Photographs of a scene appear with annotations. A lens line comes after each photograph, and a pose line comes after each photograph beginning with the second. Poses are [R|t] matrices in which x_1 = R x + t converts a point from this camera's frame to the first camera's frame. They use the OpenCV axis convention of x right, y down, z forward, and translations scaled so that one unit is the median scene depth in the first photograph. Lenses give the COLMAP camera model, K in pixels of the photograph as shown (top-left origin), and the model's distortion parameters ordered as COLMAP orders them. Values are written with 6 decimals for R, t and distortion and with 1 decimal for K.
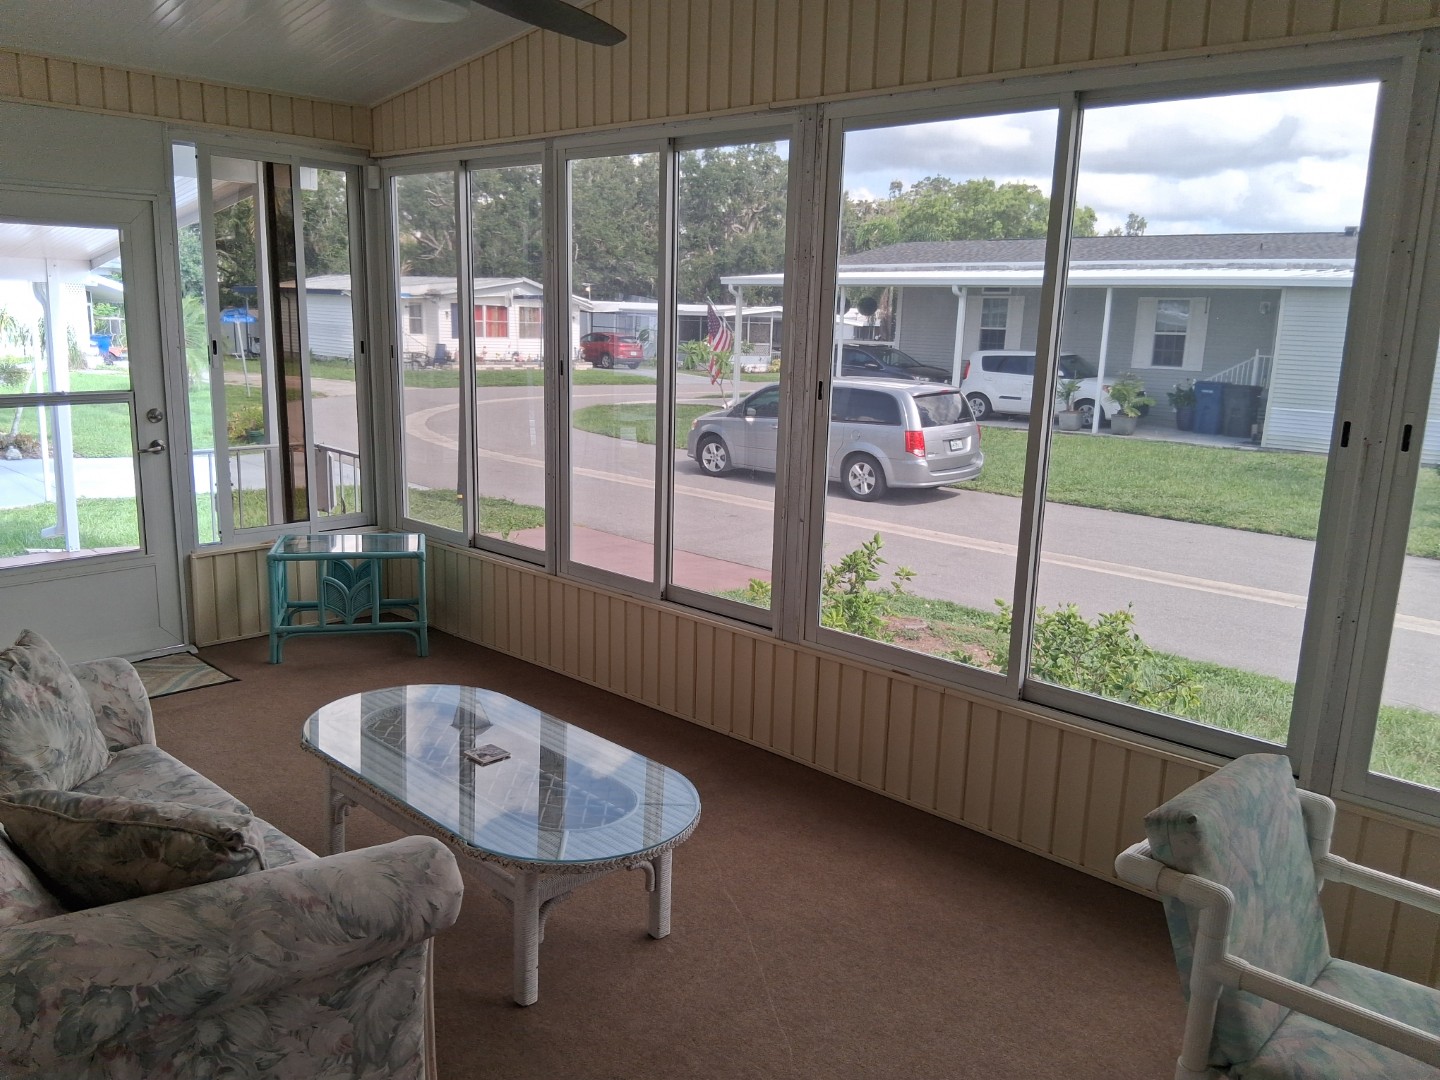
lens RADIAL K [[1094.5, 0, 728.3], [0, 1094.5, 535.5], [0, 0, 1]] dist [0.099158, -0.156342]
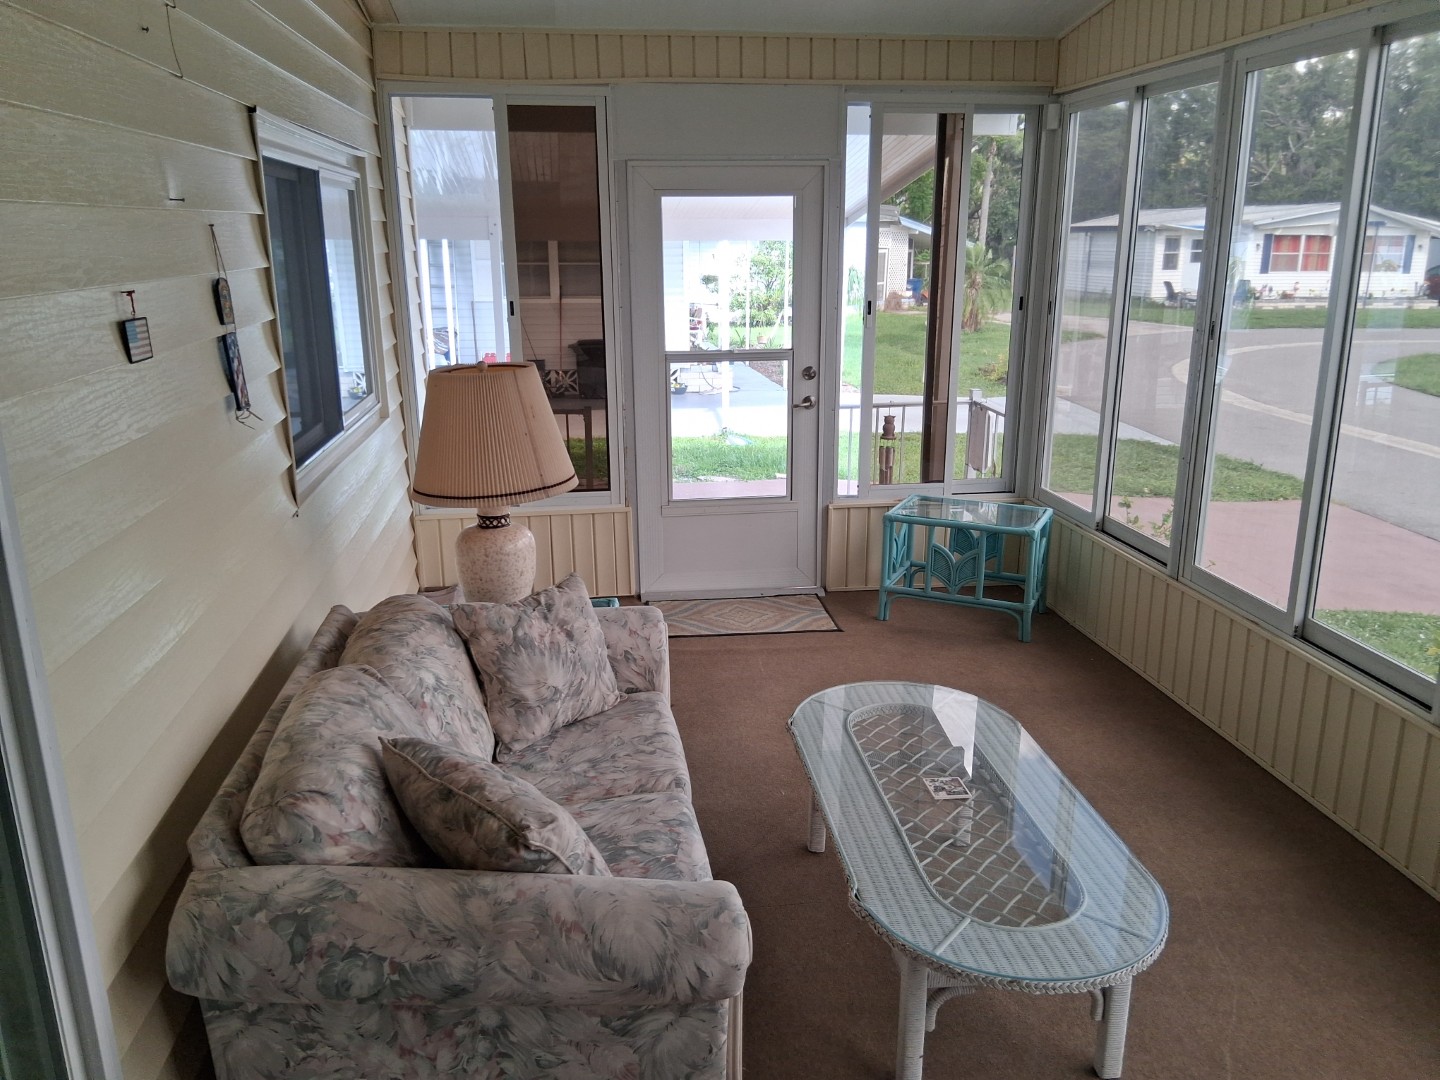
lens RADIAL K [[1094.5, 0, 719.8], [0, 1094.5, 535.9], [0, 0, 1]] dist [0.099158, -0.156342]
pose [[0.765225, 0.135908, -0.629253, 0.178150], [-0.100617, 0.990698, 0.091616, -0.067993], [0.635851, -0.006793, 0.771782, 0.216872]]
